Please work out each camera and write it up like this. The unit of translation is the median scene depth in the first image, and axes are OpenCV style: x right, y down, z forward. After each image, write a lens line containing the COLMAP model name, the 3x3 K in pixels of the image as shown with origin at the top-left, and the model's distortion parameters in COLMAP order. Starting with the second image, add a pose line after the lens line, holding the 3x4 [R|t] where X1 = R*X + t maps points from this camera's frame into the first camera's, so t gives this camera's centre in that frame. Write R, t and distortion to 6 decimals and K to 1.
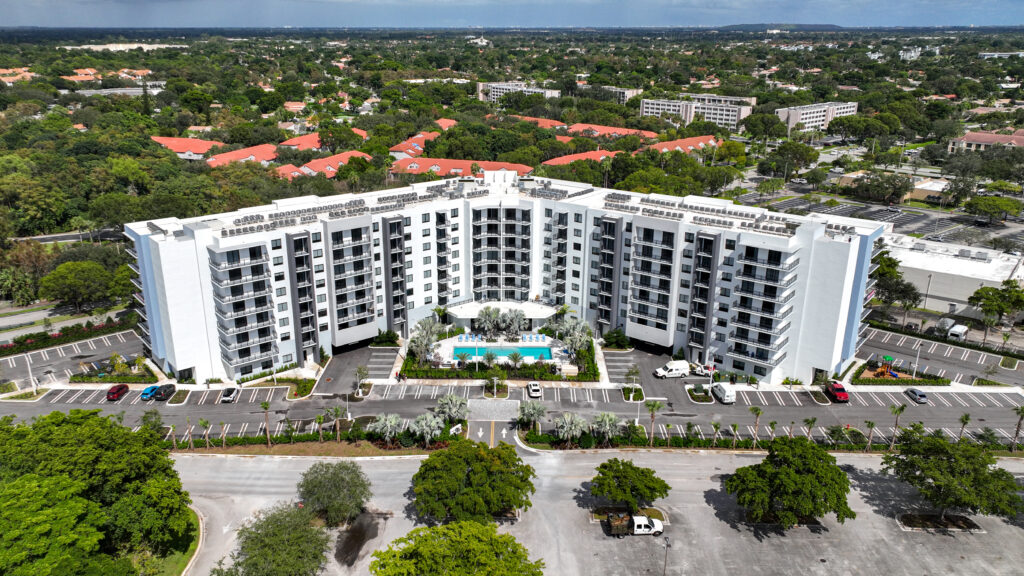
lens RADIAL K [[774.5, 0, 488.7], [0, 774.5, 308.6], [0, 0, 1]] dist [0.003018, 0.011005]
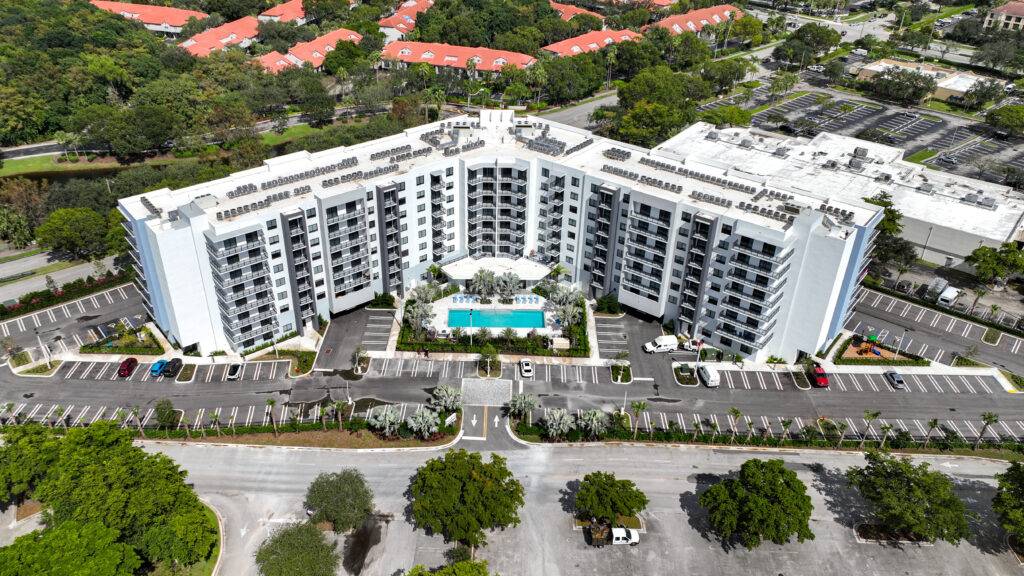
lens RADIAL K [[794.9, 0, 474.8], [0, 794.9, 314.1], [0, 0, 1]] dist [0.005785, 0.004957]
pose [[0.999905, 0.009267, -0.010206, 0.000008], [-0.006745, 0.974540, 0.224113, -0.191458], [0.012023, -0.224023, 0.974510, -0.022804]]
